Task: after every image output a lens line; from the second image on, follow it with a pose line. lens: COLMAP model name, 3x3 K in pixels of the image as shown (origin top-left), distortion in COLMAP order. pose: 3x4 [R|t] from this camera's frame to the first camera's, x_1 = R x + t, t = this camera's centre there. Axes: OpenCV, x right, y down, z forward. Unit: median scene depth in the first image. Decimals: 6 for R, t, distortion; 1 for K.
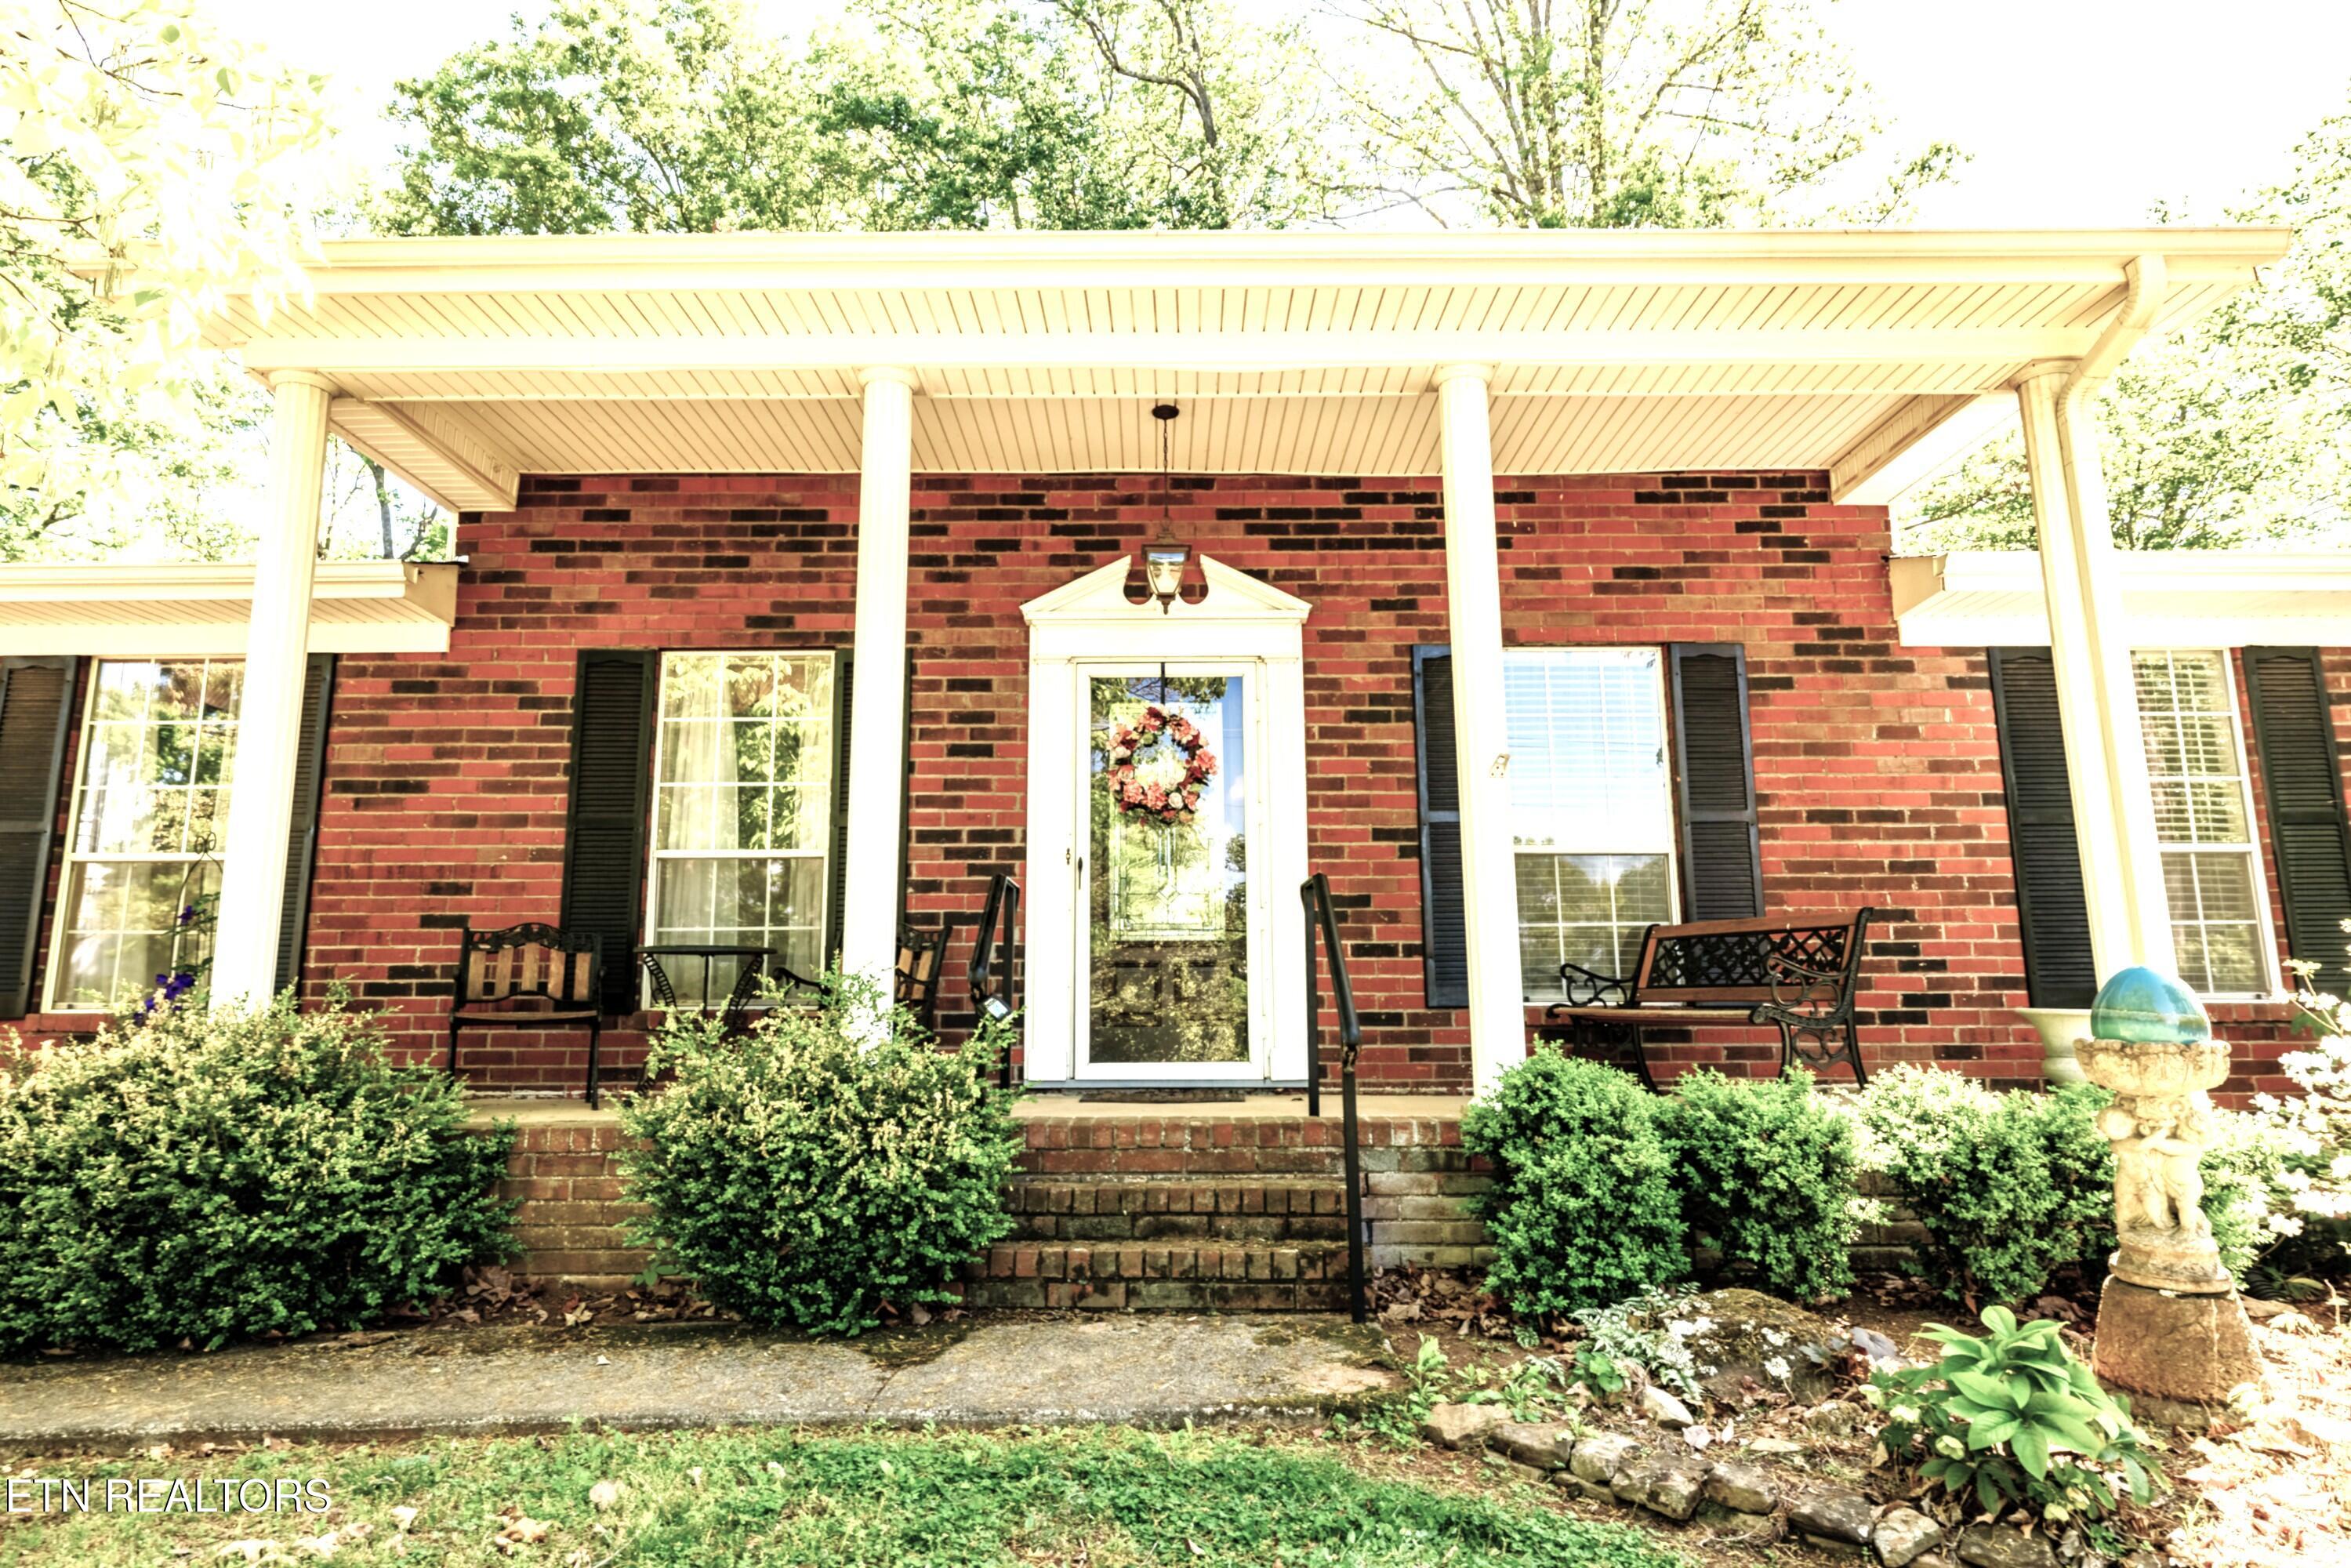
lens RADIAL K [[1274.3, 0, 1175.5], [0, 1274.3, 784.0], [0, 0, 1]] dist [-0.000561, -0.000231]
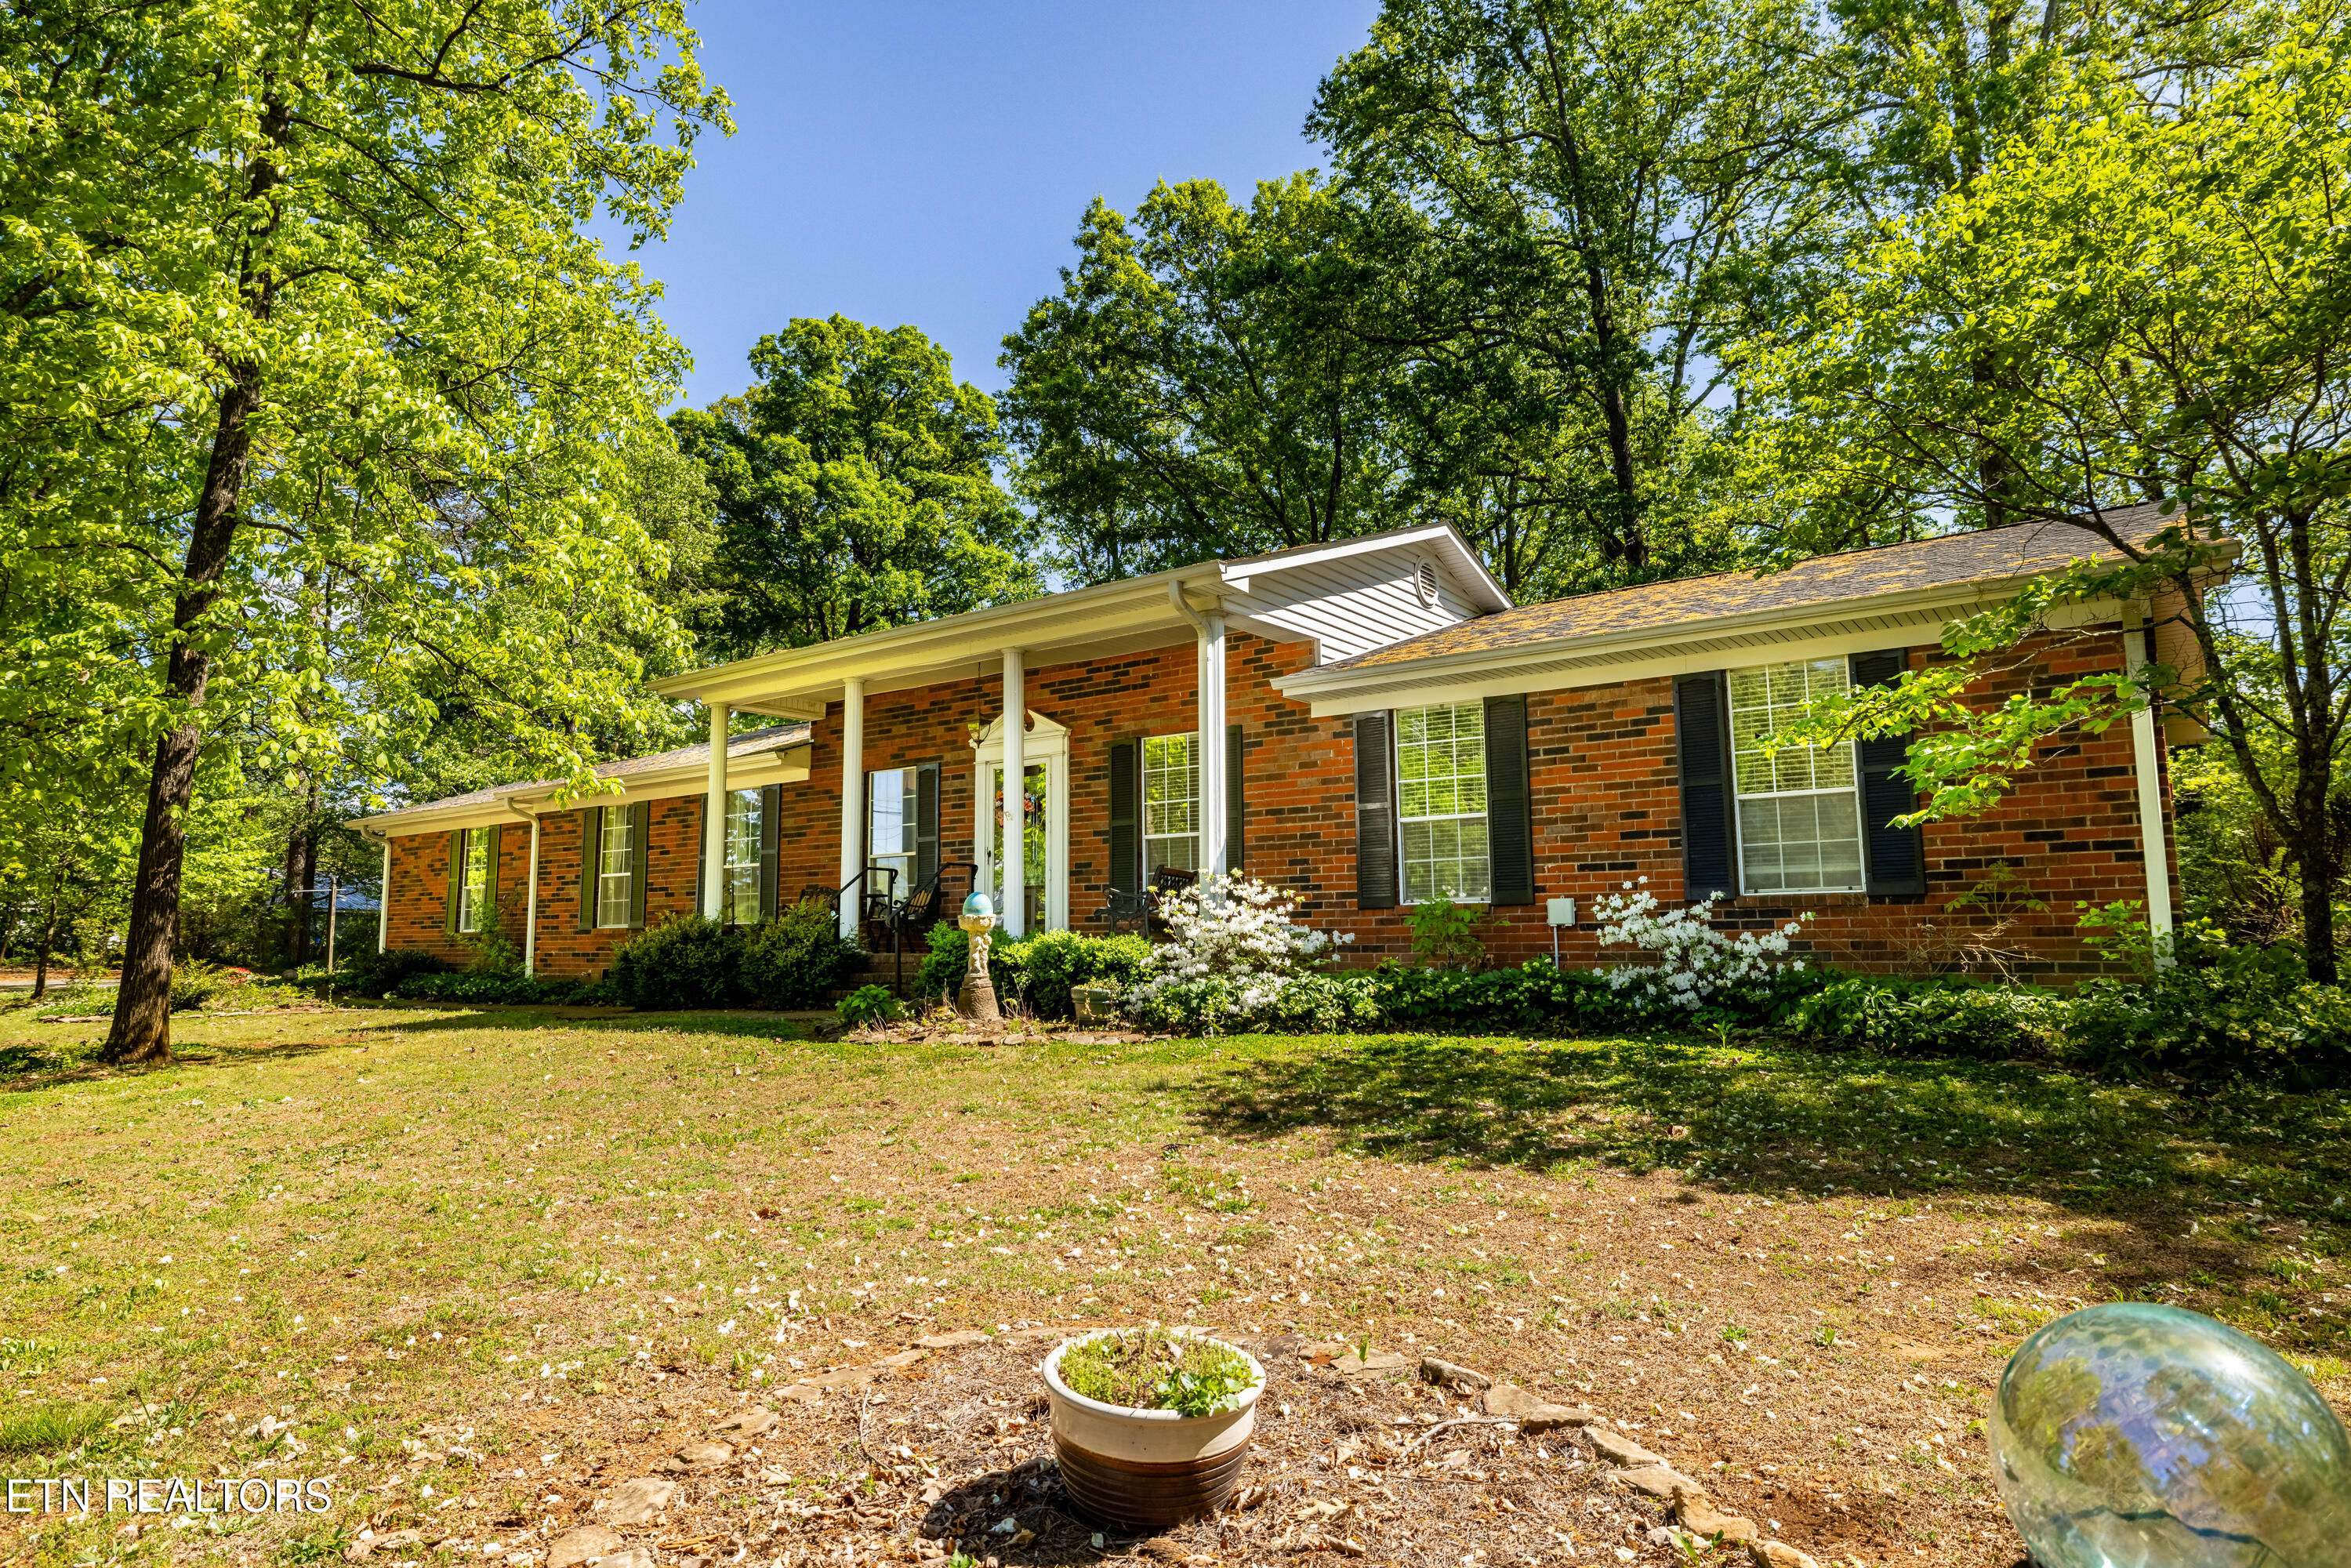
lens RADIAL K [[1374.7, 0, 1175.5], [0, 1374.7, 784.0], [0, 0, 1]] dist [0.000662, 0.000016]
pose [[0.803267, -0.072096, -0.591239, 1.619877], [0.101267, 0.994726, 0.016286, -0.065971], [0.586947, -0.072955, 0.806332, -0.764861]]
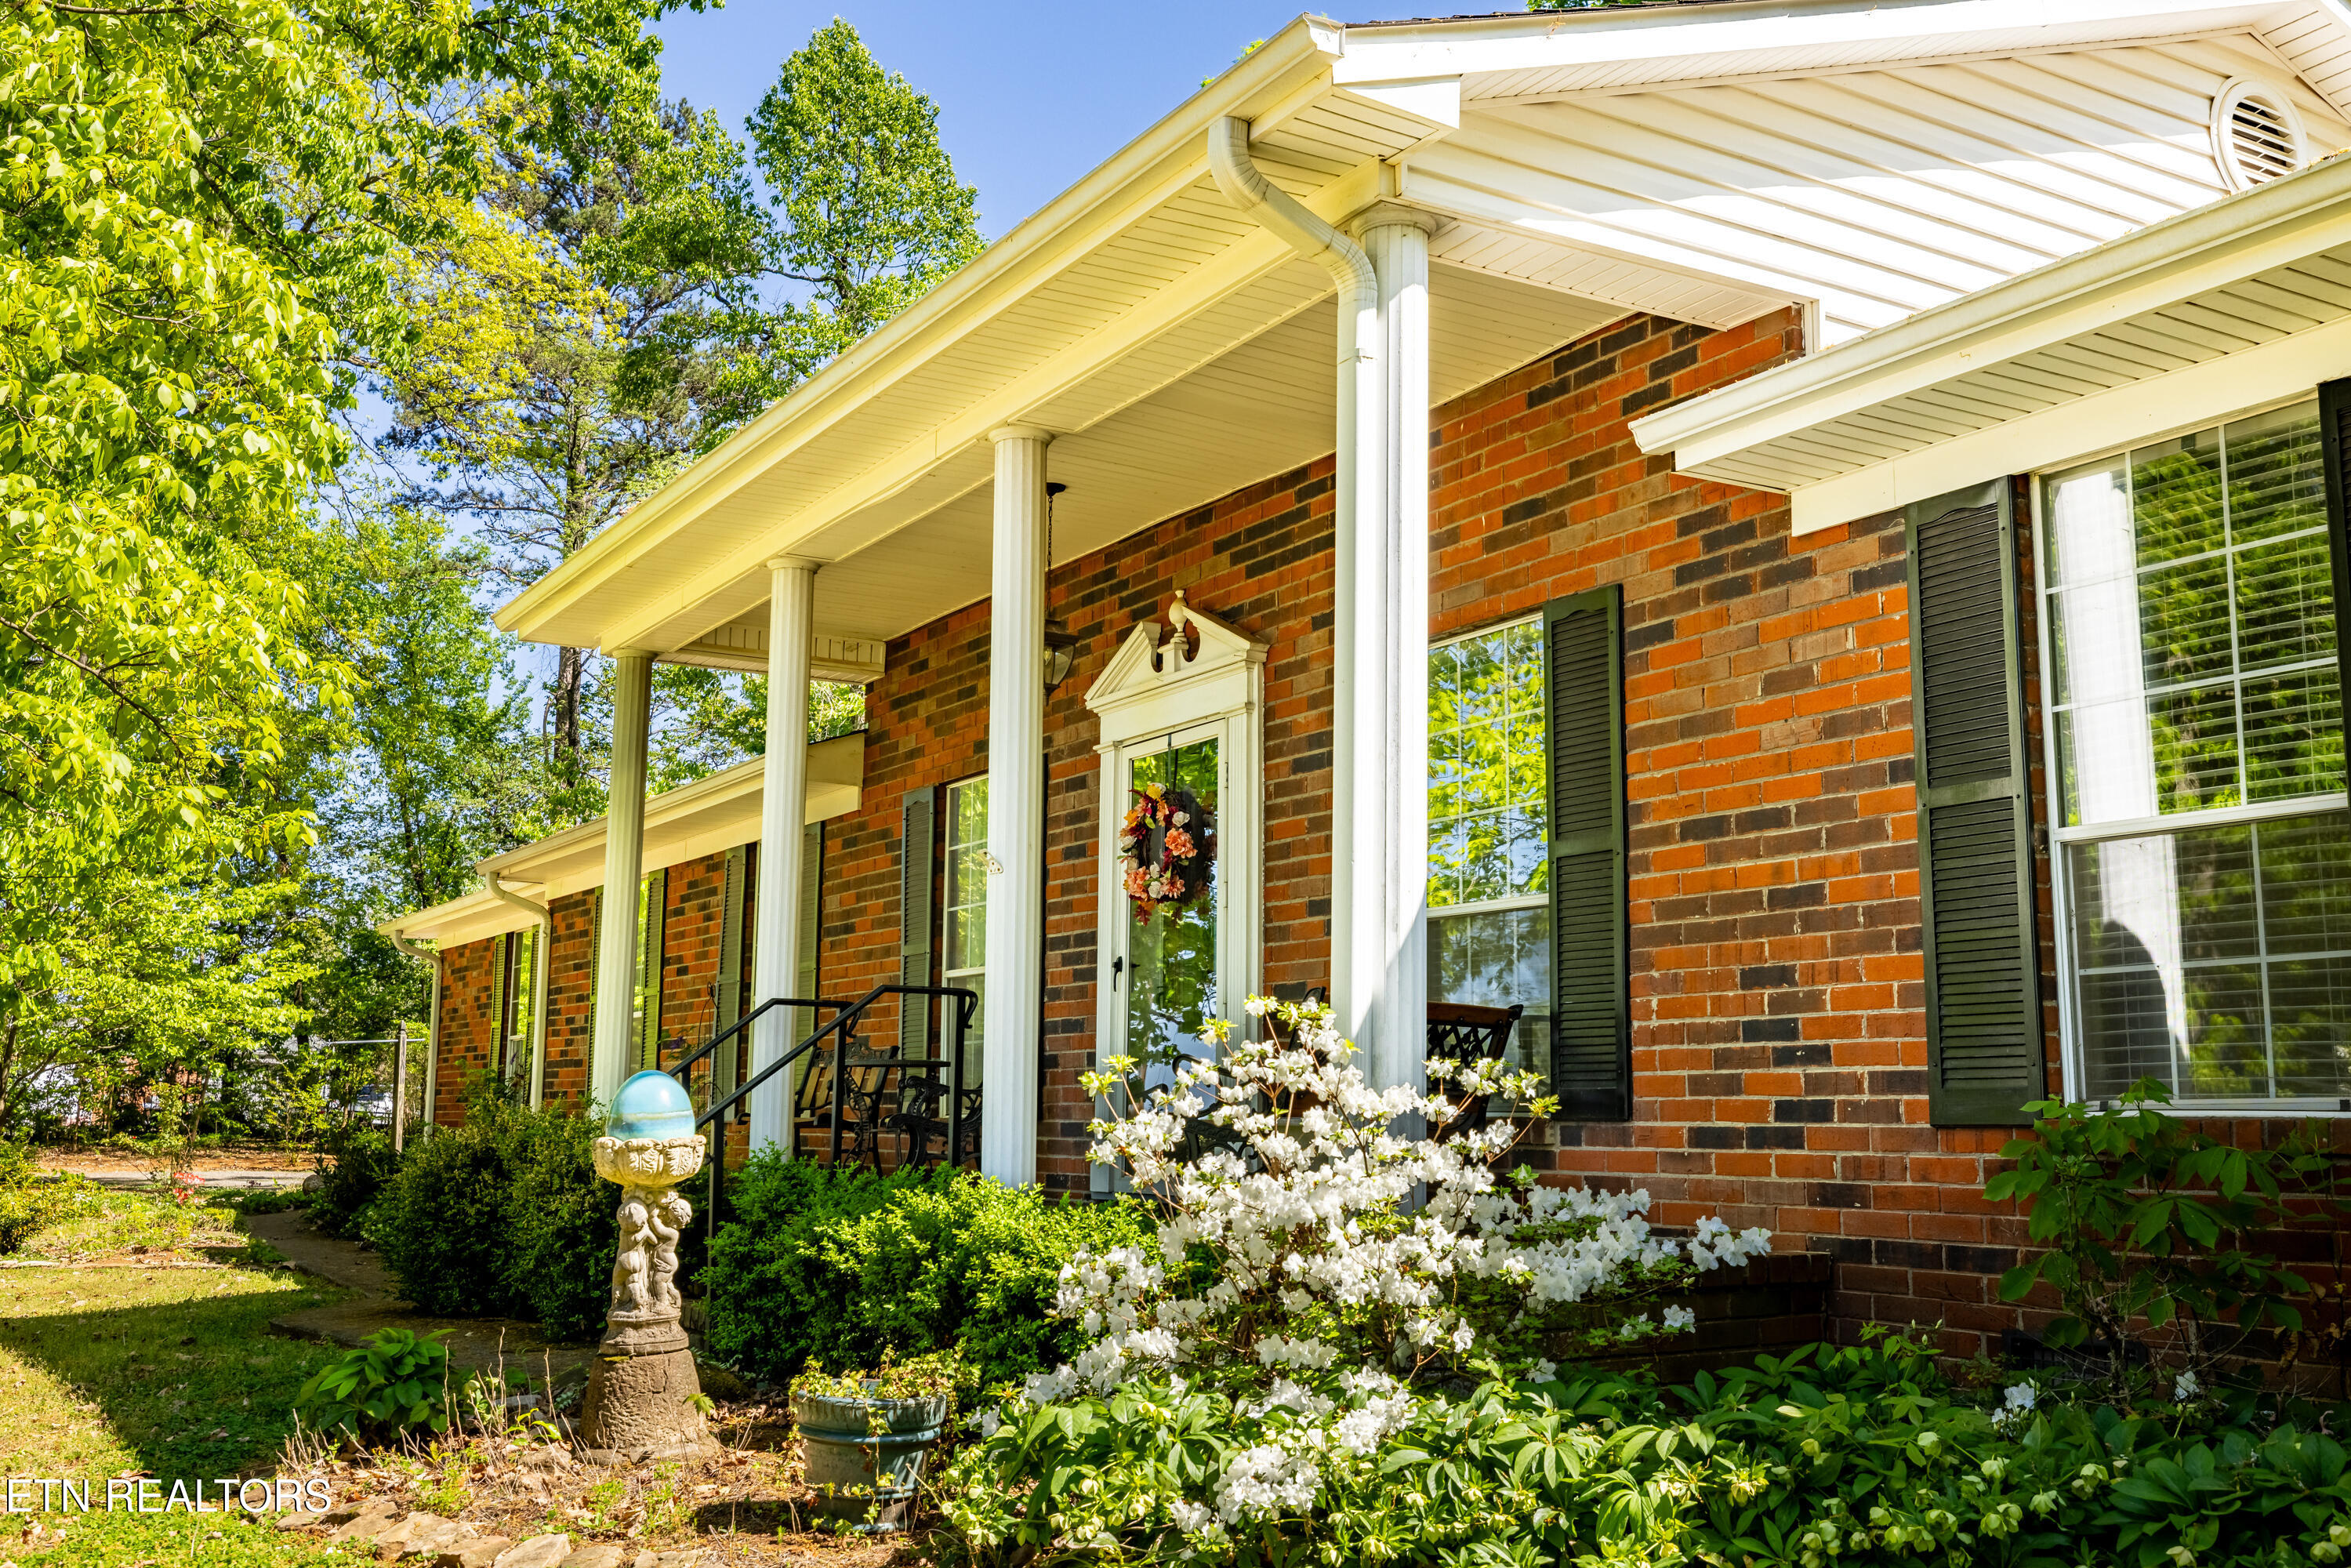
lens RADIAL K [[2273.6, 0, 1175.5], [0, 2273.6, 784.0], [0, 0, 1]] dist [-0.001813, 0.001055]
pose [[0.510057, -0.120028, -0.851725, 1.357659], [0.129731, 0.989623, -0.061772, 0.039285], [0.850301, -0.078988, 0.520335, 0.167599]]
